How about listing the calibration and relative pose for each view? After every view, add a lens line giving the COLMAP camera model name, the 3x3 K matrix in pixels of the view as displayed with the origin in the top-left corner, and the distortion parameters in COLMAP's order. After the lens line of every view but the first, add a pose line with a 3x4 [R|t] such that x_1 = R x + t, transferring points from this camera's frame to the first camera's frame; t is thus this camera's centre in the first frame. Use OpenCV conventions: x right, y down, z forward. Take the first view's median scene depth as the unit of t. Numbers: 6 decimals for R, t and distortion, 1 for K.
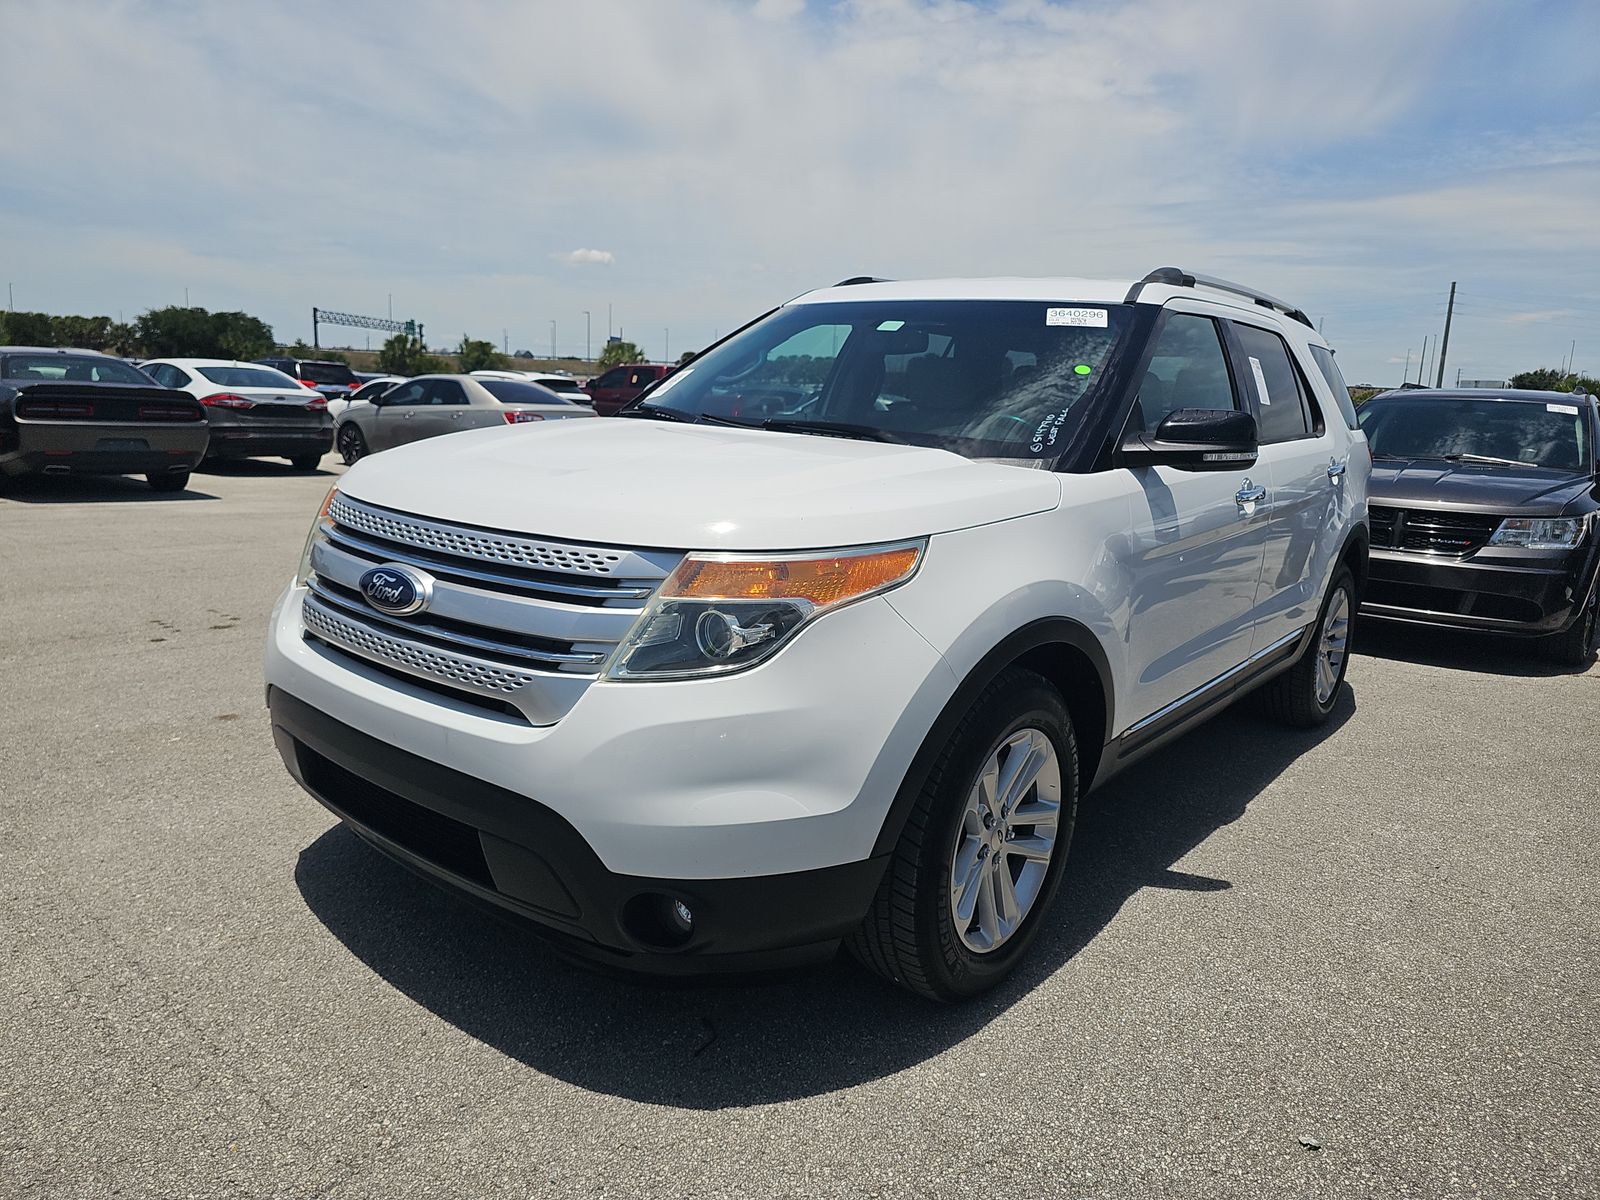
lens RADIAL K [[1086.3, 0, 800.0], [0, 1086.3, 600.0], [0, 0, 1]] dist [0.027549, -0.038053]
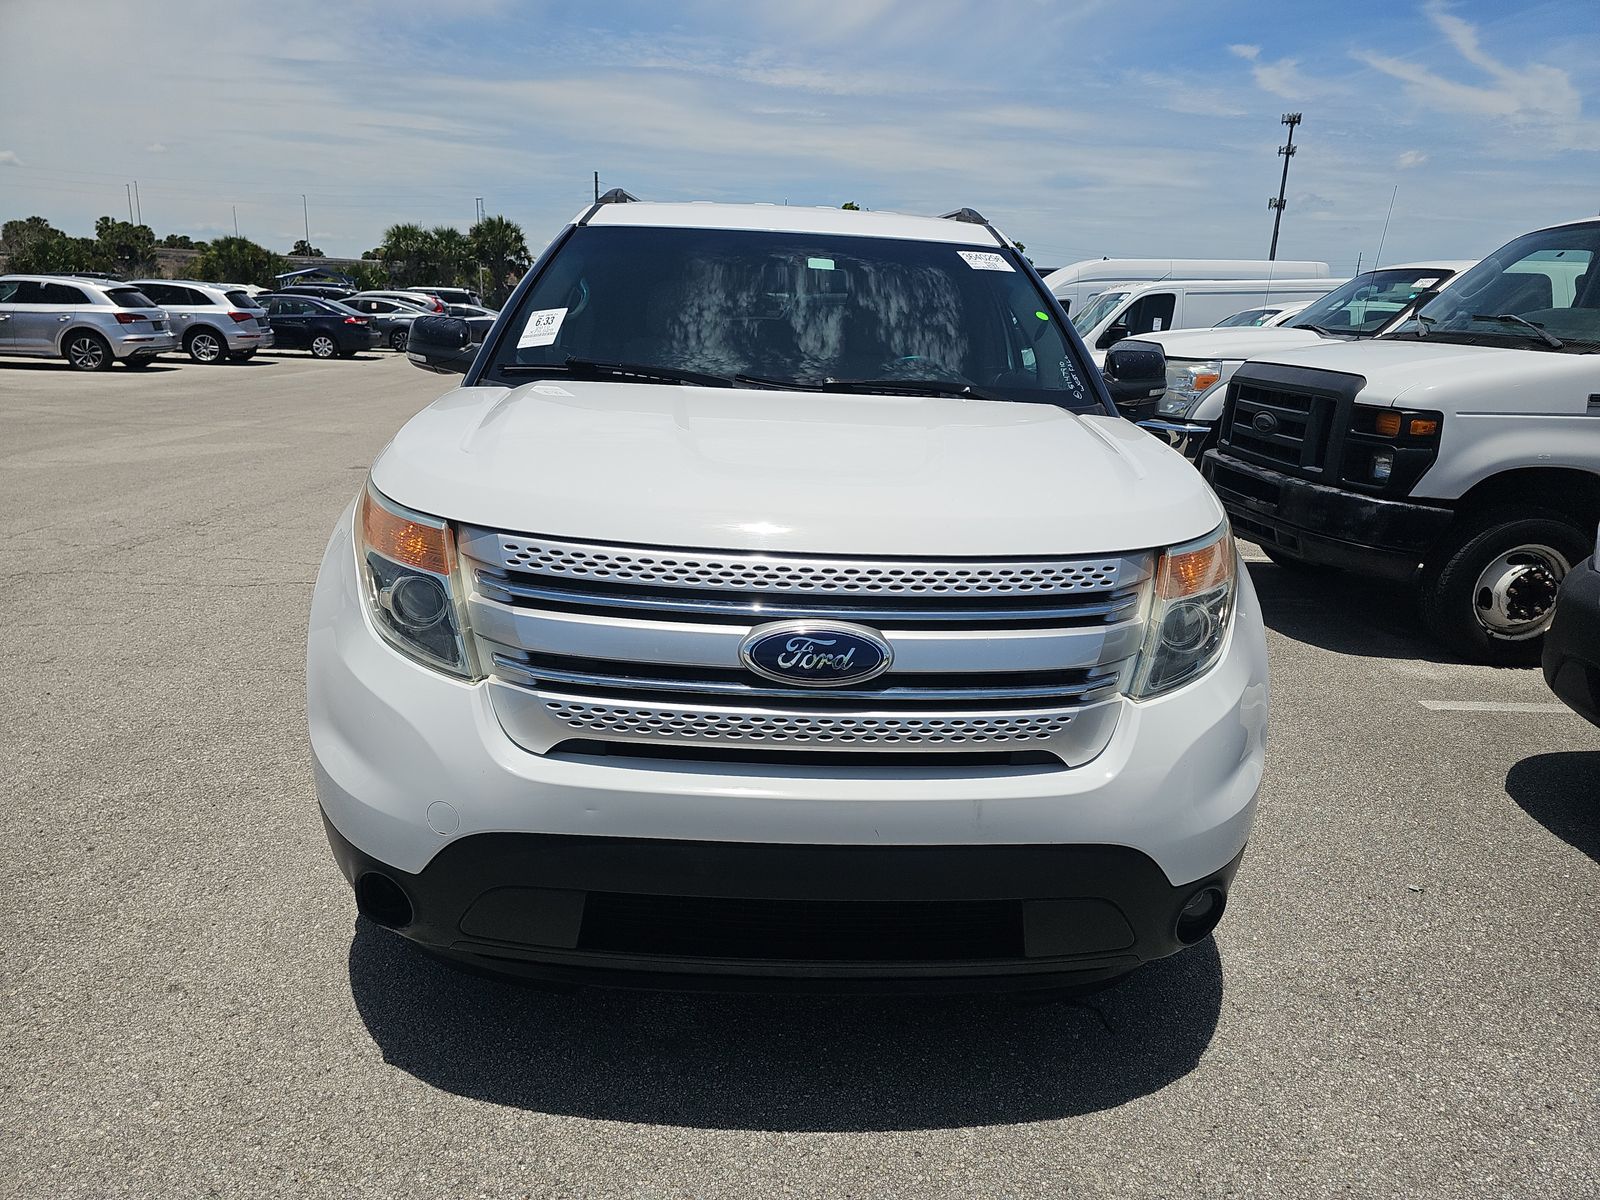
lens RADIAL K [[1069.1, 0, 810.1], [0, 1069.1, 612.5], [0, 0, 1]] dist [0.024656, -0.029342]
pose [[0.735063, -0.199023, 0.648130, -0.141691], [0.118117, 0.978918, 0.166638, -0.027304], [-0.667631, -0.045935, 0.743074, 0.073921]]
